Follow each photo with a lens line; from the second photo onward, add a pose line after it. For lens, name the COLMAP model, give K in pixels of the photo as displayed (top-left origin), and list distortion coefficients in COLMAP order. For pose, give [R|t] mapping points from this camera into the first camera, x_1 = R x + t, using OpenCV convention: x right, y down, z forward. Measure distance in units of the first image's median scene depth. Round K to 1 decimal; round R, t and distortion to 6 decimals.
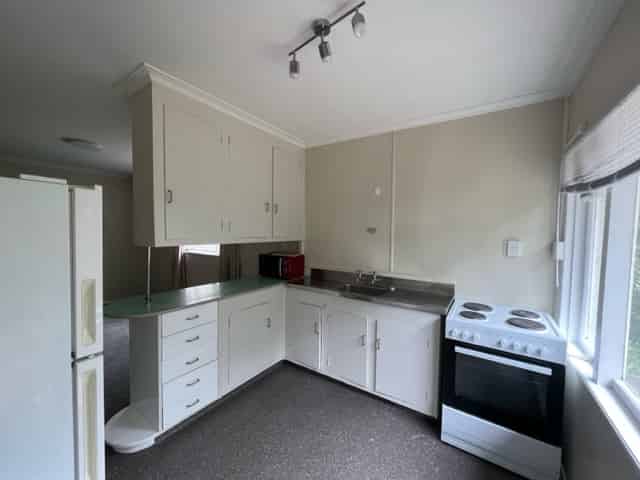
lens RADIAL K [[257.5, 0, 320.0], [0, 257.5, 240.0], [0, 0, 1]] dist [0.001643, 0.000065]
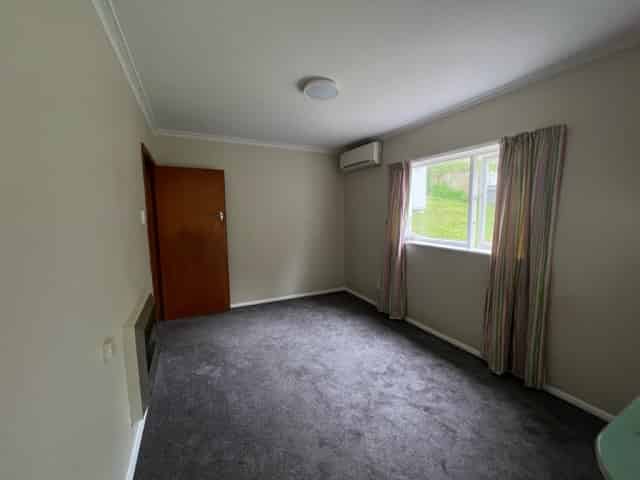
lens RADIAL K [[257.5, 0, 320.0], [0, 257.5, 240.0], [0, 0, 1]] dist [0.001643, 0.000065]
pose [[0.864677, 0.037251, -0.500945, -0.809978], [-0.007566, 0.998099, 0.061160, -0.004016], [0.502271, -0.049094, 0.863315, 0.557157]]
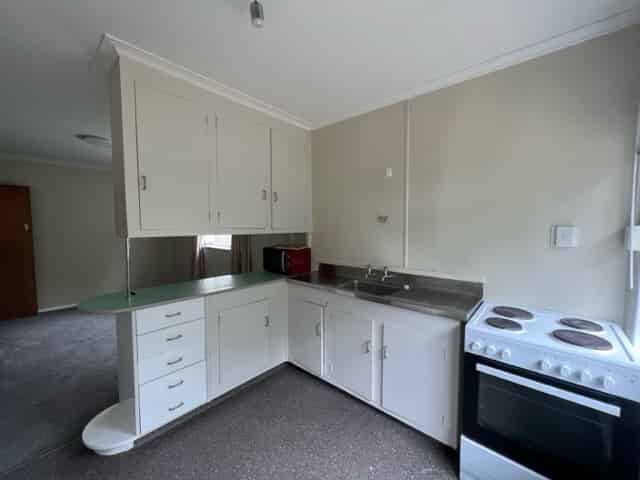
lens RADIAL K [[257.5, 0, 320.0], [0, 257.5, 240.0], [0, 0, 1]] dist [0.001643, 0.000065]
pose [[0.990429, -0.007611, -0.137811, 0.141065], [0.009943, 0.999819, 0.016238, 0.022549], [0.137662, -0.017453, 0.990325, 0.149727]]
